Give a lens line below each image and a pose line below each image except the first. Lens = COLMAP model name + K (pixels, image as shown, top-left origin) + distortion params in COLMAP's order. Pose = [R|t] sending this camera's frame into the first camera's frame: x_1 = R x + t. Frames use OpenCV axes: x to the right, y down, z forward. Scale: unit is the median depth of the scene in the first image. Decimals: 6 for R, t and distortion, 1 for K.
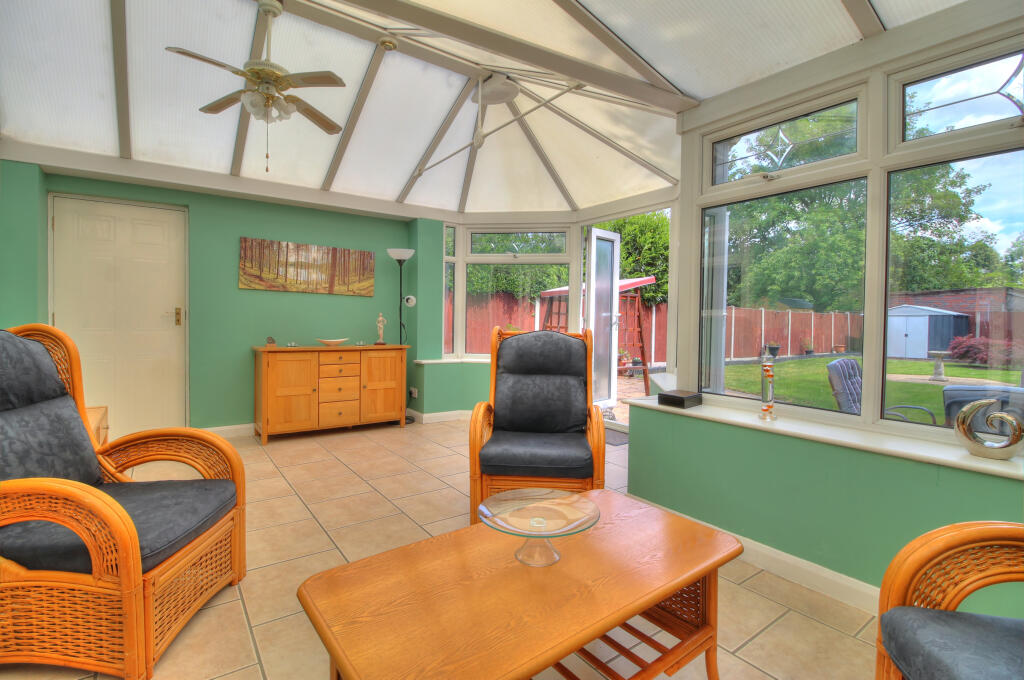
lens RADIAL K [[478.8, 0, 518.2], [0, 478.8, 335.8], [0, 0, 1]] dist [-0.010595, -0.001255]
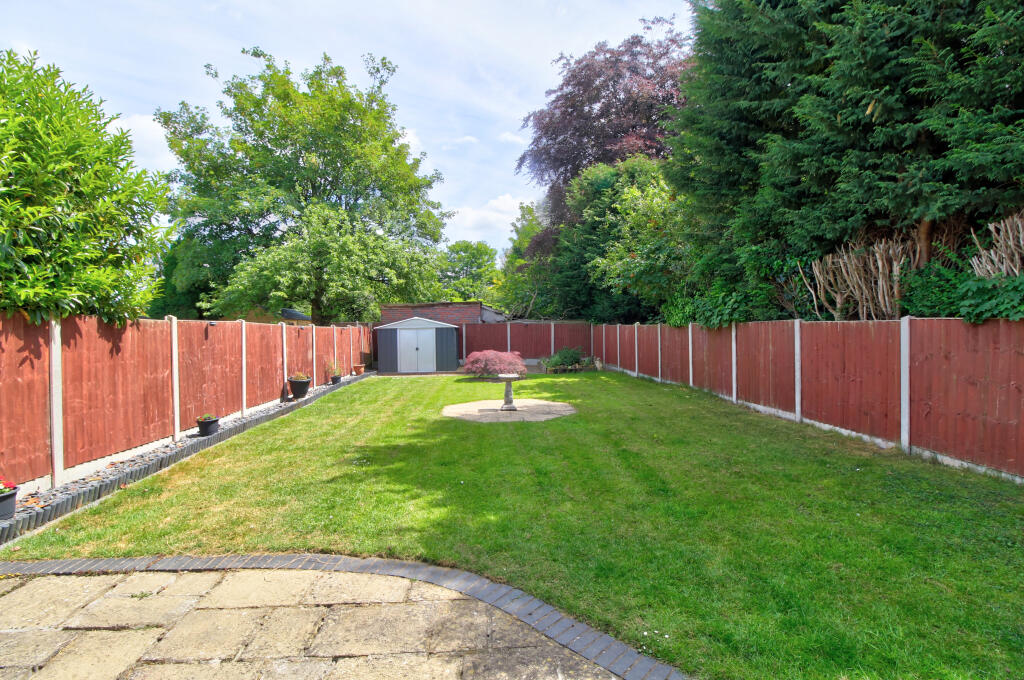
lens RADIAL K [[478.8, 0, 520.8], [0, 478.8, 332.9], [0, 0, 1]] dist [-0.010595, -0.001255]
pose [[0.518969, -0.024969, 0.854428, 0.092446], [0.047957, 0.998849, 0.000061, -0.022232], [-0.853447, 0.040945, 0.519569, 0.294613]]
